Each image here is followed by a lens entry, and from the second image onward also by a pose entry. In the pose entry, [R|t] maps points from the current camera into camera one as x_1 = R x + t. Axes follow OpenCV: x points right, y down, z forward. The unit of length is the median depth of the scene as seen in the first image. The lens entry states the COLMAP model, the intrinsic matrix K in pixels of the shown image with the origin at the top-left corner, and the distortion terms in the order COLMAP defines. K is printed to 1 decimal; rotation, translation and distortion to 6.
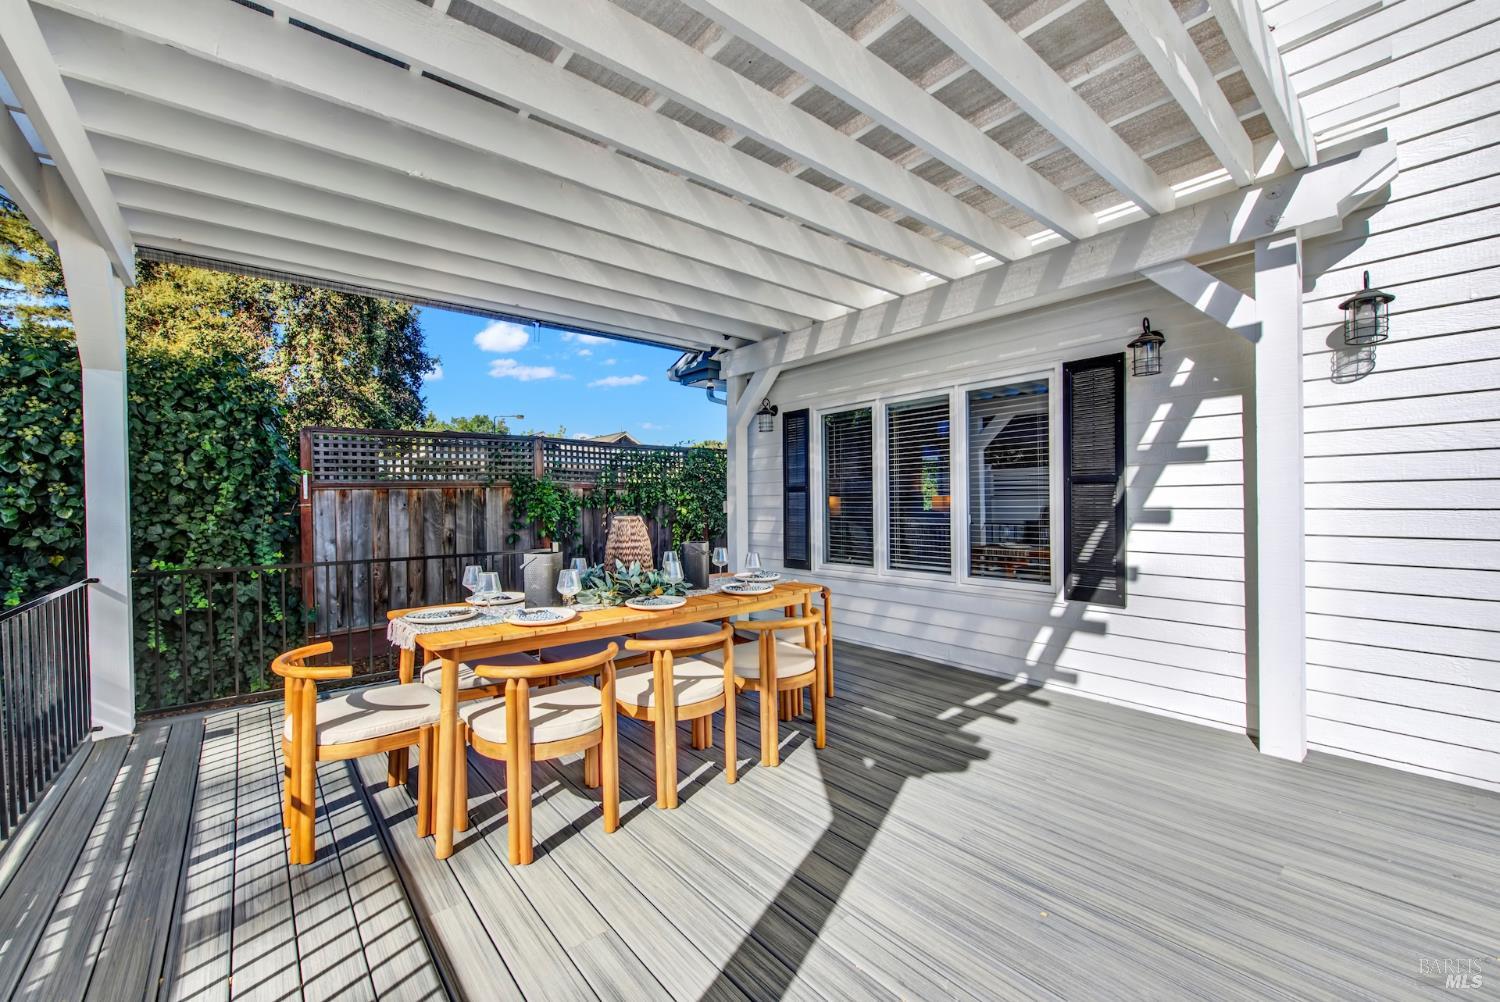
lens RADIAL K [[606.9, 0, 751.7], [0, 606.9, 499.5], [0, 0, 1]] dist [0.000839, -0.000816]
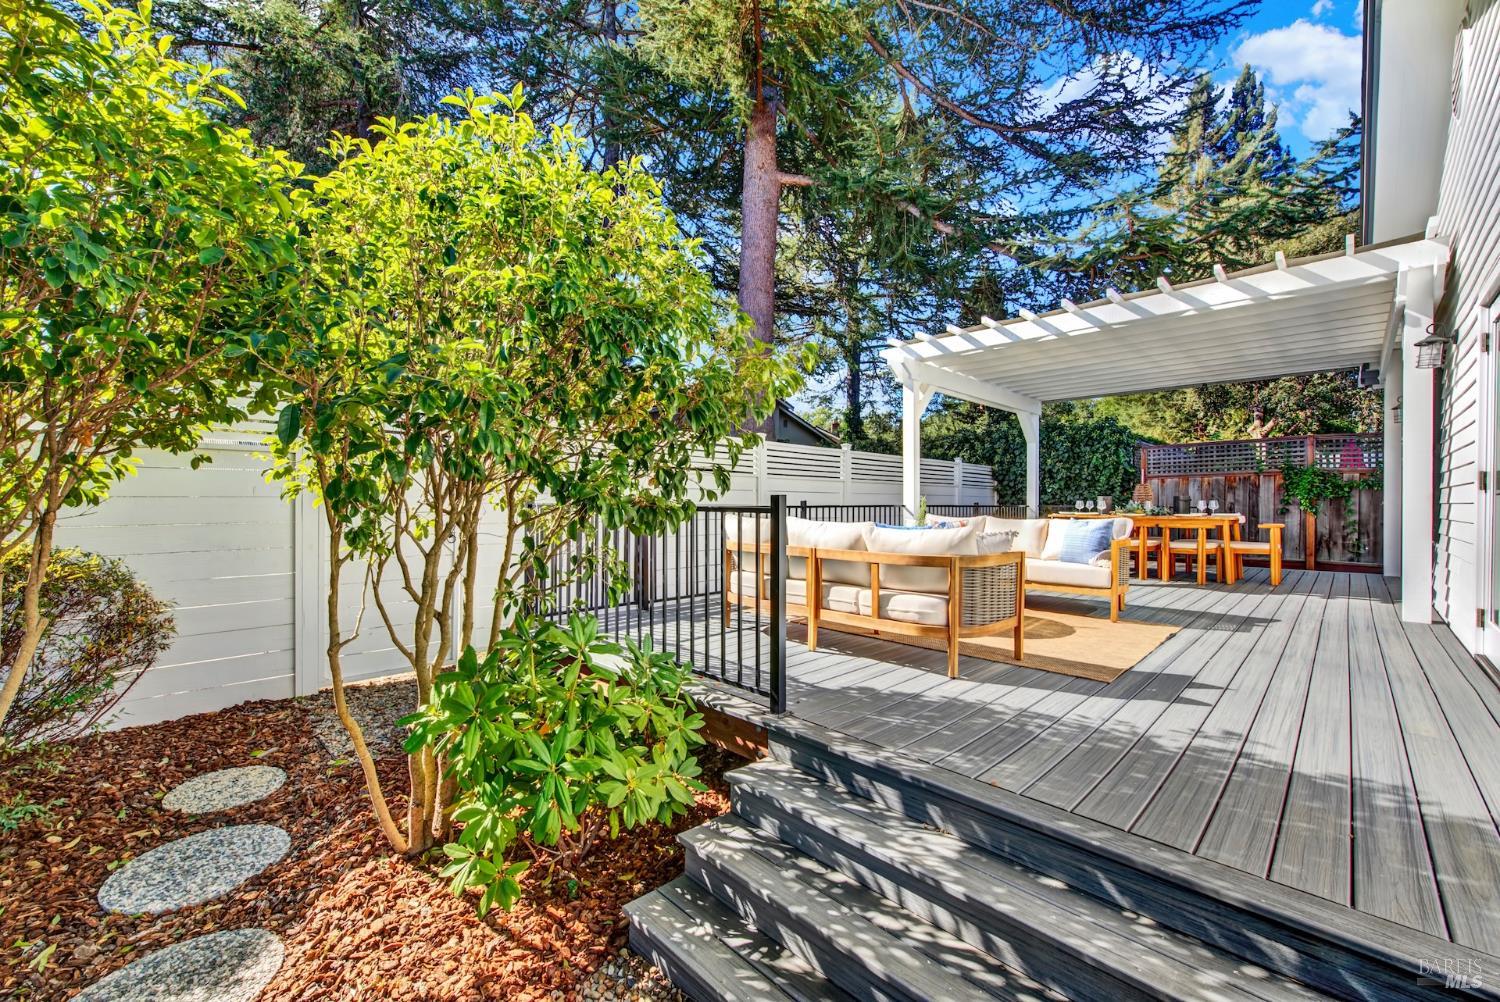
lens RADIAL K [[608.3, 0, 751.5], [0, 608.3, 498.8], [0, 0, 1]] dist [0.000570, -0.000269]
pose [[0.097545, 0.006555, -0.995210, 1.205256], [-0.003807, 0.999973, 0.006214, 0.043960], [0.995224, 0.003182, 0.097567, -0.486991]]
